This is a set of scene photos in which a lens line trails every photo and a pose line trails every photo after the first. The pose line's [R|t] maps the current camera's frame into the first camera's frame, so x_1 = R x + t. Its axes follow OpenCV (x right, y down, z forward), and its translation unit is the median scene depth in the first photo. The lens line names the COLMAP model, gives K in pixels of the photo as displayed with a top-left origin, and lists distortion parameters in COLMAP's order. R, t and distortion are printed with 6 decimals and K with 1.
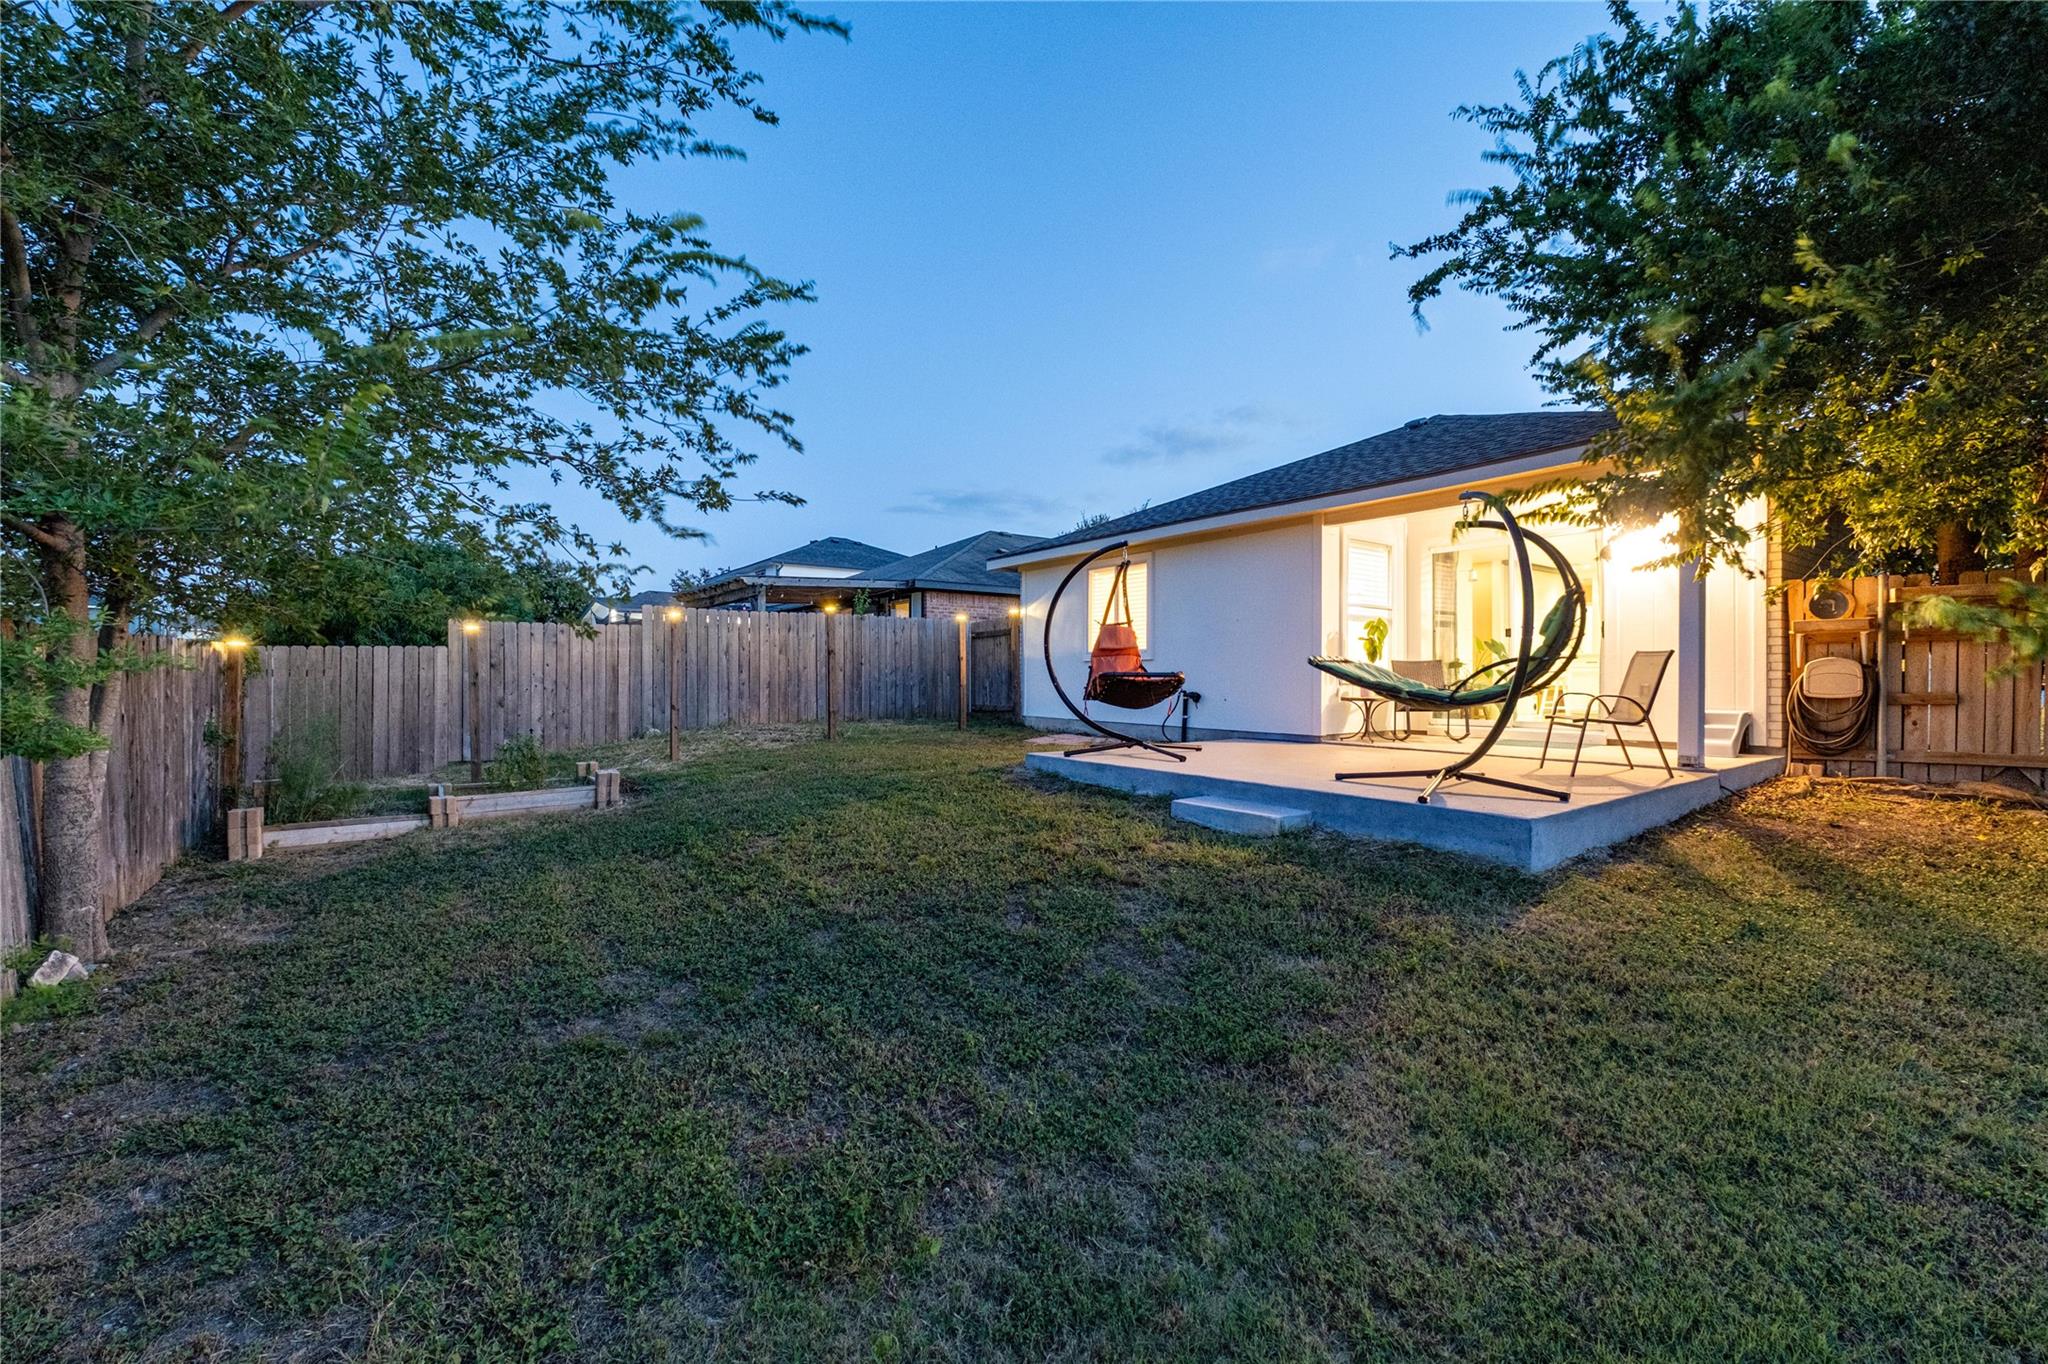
lens RADIAL K [[870.6, 0, 1025.4], [0, 870.6, 660.3], [0, 0, 1]] dist [-0.010591, 0.000350]
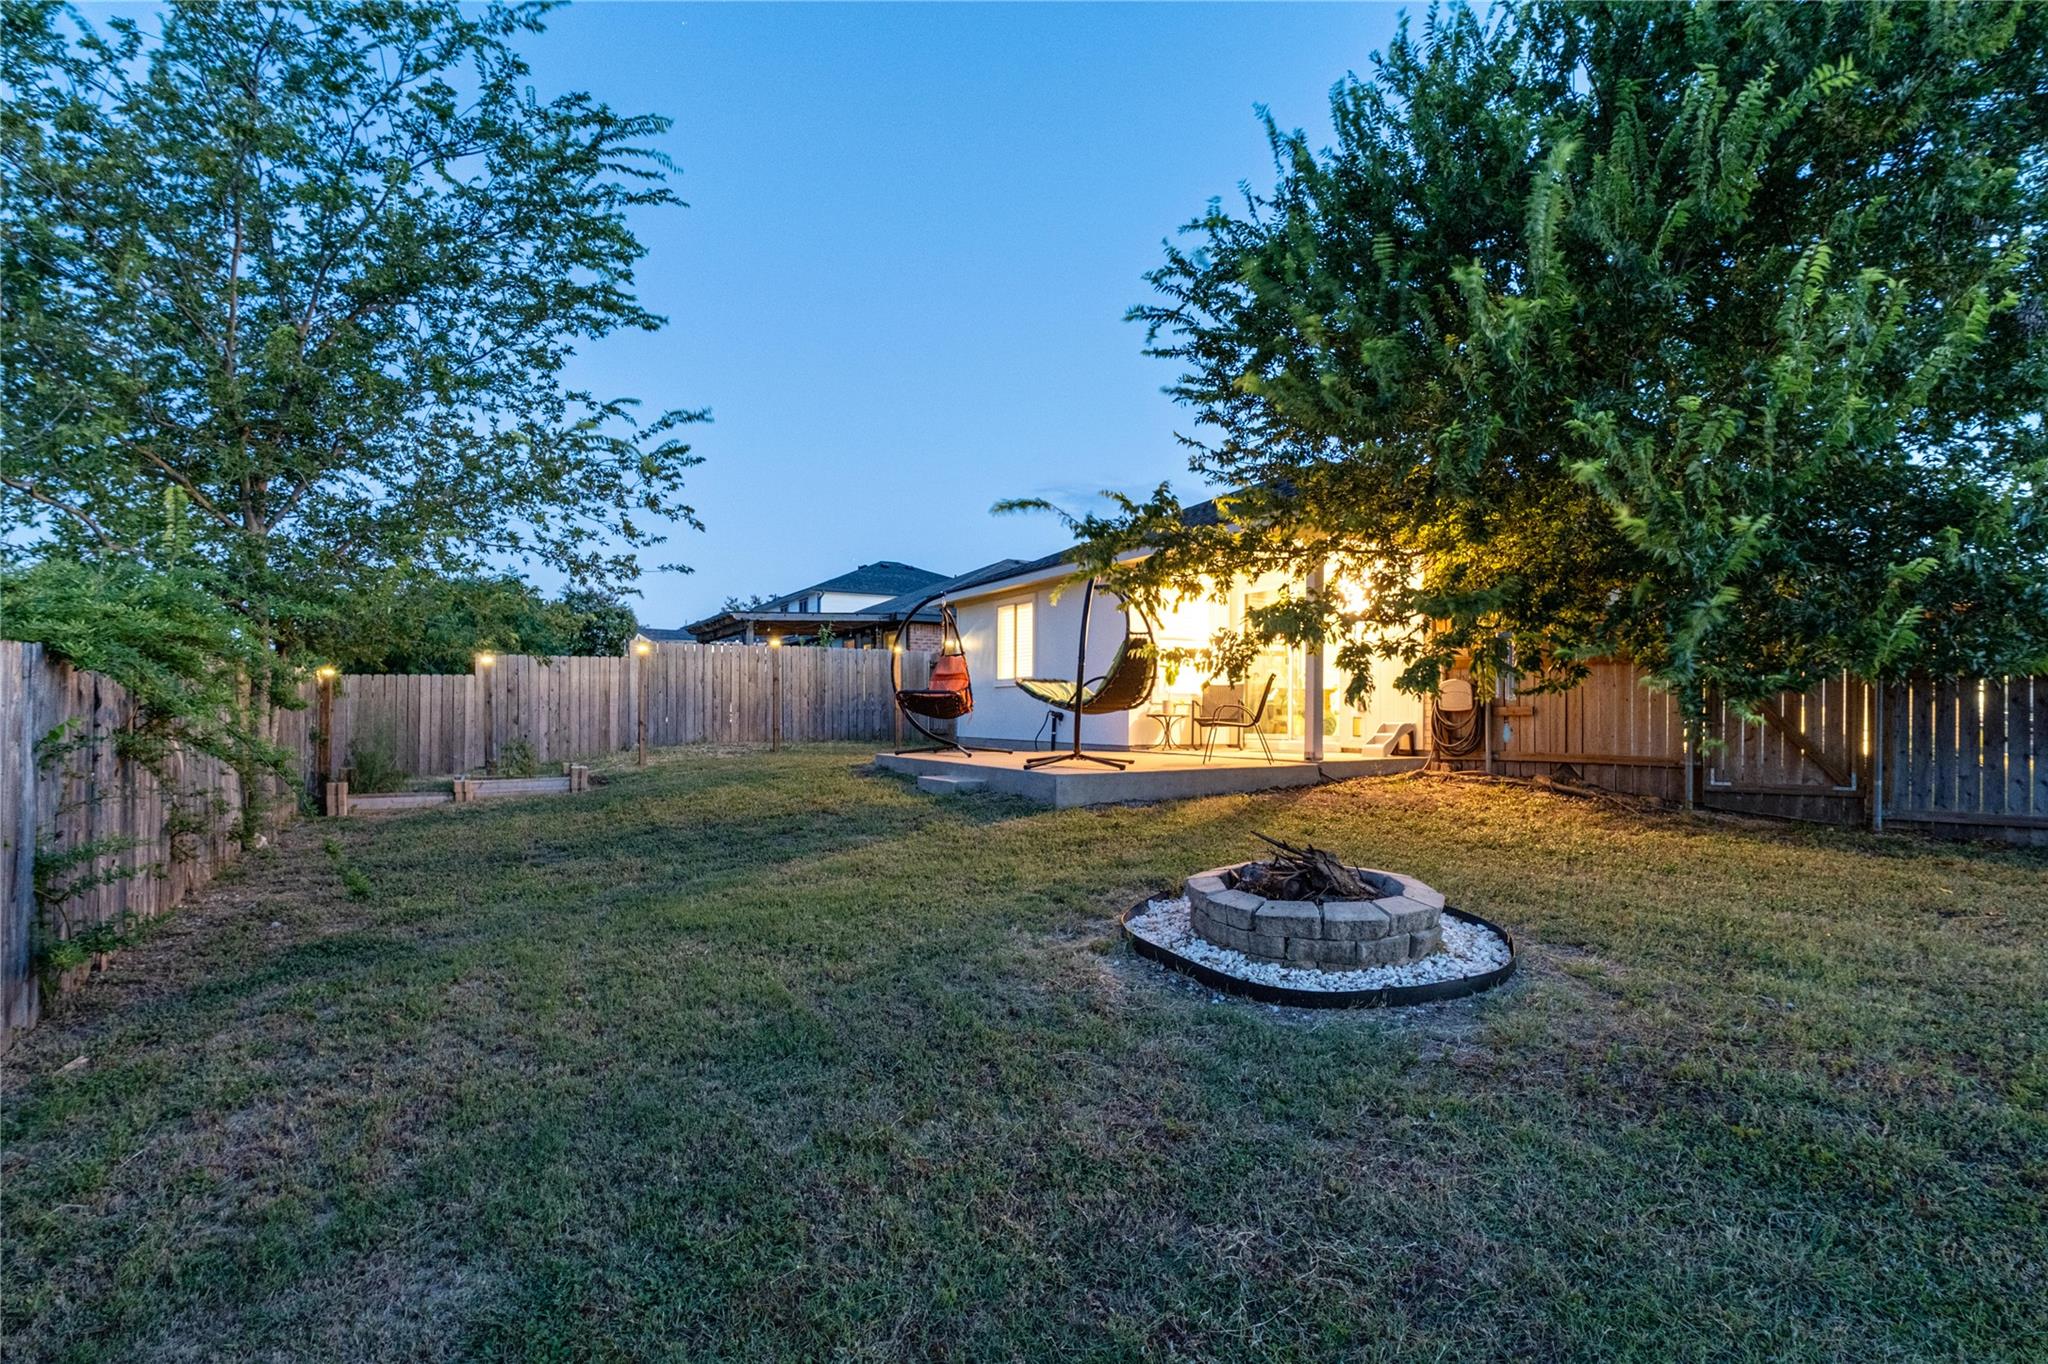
lens RADIAL K [[1061.6, 0, 1024.1], [0, 1061.6, 695.8], [0, 0, 1]] dist [0.001162, -0.000467]
pose [[0.990533, 0.000233, -0.137274, 0.443592], [-0.000448, 0.999999, -0.001534, 0.021421], [0.137274, 0.001581, 0.990532, -0.554045]]
